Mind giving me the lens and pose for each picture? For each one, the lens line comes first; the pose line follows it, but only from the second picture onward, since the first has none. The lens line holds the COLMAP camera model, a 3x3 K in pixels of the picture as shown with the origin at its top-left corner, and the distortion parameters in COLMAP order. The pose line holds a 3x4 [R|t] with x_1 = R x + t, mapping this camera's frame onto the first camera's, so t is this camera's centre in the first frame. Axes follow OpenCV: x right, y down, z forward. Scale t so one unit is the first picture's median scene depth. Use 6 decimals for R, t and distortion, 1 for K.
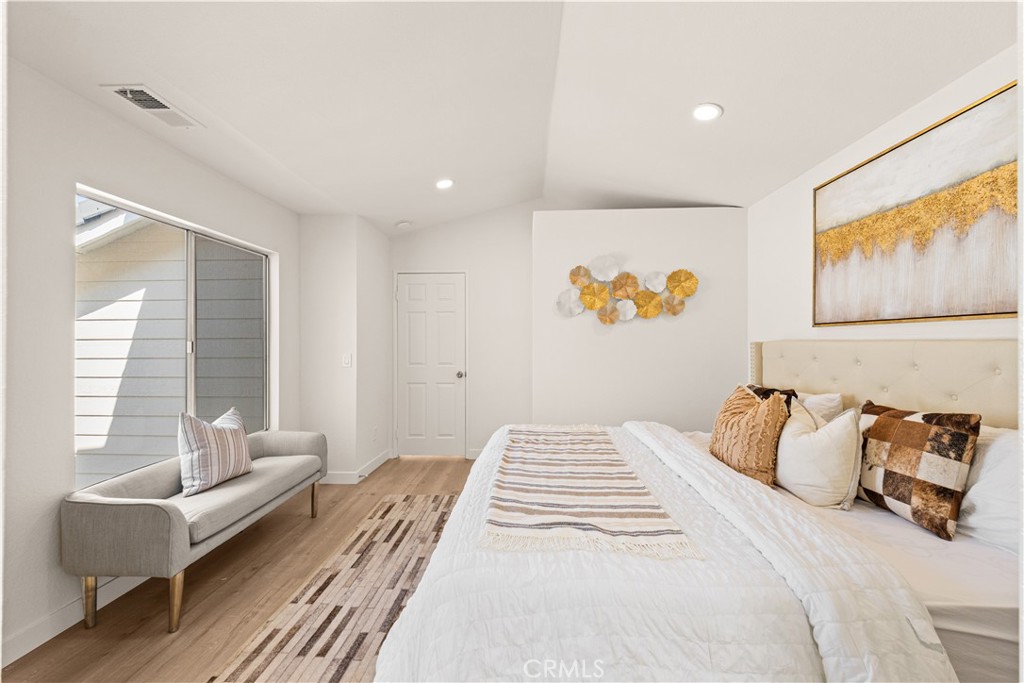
lens RADIAL K [[379.1, 0, 512.0], [0, 379.1, 341.5], [0, 0, 1]] dist [0.011604, -0.000129]
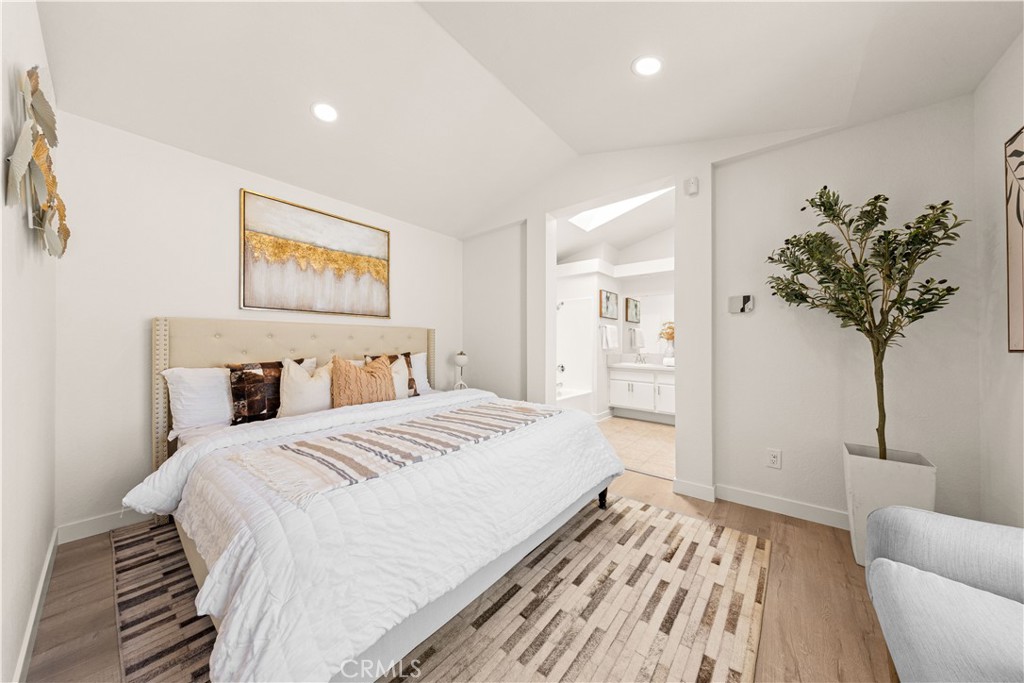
lens RADIAL K [[335.8, 0, 512.0], [0, 335.8, 341.5], [0, 0, 1]] dist [-0.000230, -0.000107]
pose [[-0.806302, 0.003259, 0.591495, -0.485211], [-0.001638, 0.999969, -0.007742, 0.071071], [-0.591501, -0.007212, -0.806272, 1.393616]]
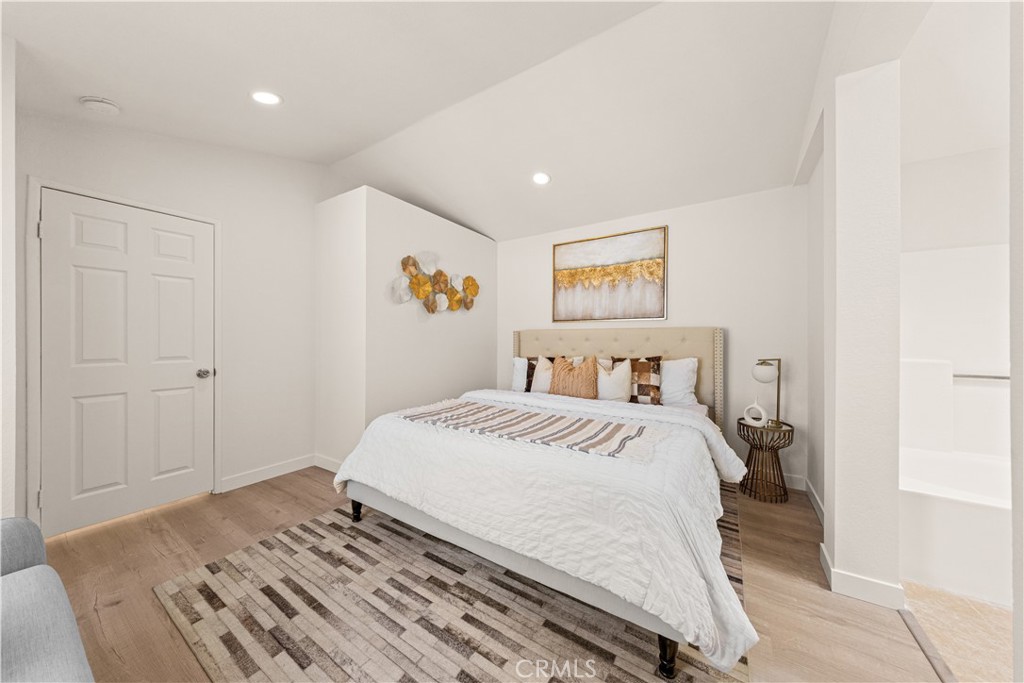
lens RADIAL K [[335.5, 0, 511.8], [0, 335.5, 336.8], [0, 0, 1]] dist [0.004936, -0.000150]
pose [[0.509291, 0.010877, 0.860526, -0.676889], [-0.002222, 0.999933, -0.011324, 0.049619], [-0.860592, 0.003855, 0.509281, 0.390882]]
